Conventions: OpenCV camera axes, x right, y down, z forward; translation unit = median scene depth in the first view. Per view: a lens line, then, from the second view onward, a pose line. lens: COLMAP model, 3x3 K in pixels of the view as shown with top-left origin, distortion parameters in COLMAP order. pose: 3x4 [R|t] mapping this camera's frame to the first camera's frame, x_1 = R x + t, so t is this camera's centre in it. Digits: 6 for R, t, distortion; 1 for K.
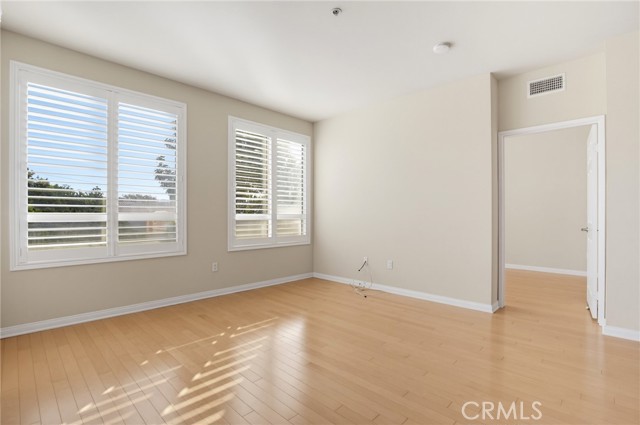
lens RADIAL K [[306.1, 0, 318.2], [0, 306.1, 213.2], [0, 0, 1]] dist [-0.010050, 0.000222]
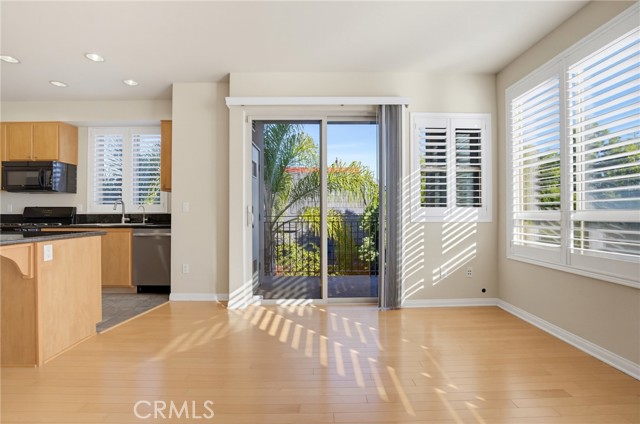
lens RADIAL K [[296.7, 0, 325.7], [0, 296.7, 212.7], [0, 0, 1]] dist [-0.029730, 0.002203]
pose [[-0.701250, -0.002297, -0.712912, 0.281773], [0.003604, 0.999971, -0.006767, 0.008489], [0.712906, -0.007314, -0.701221, 1.032690]]
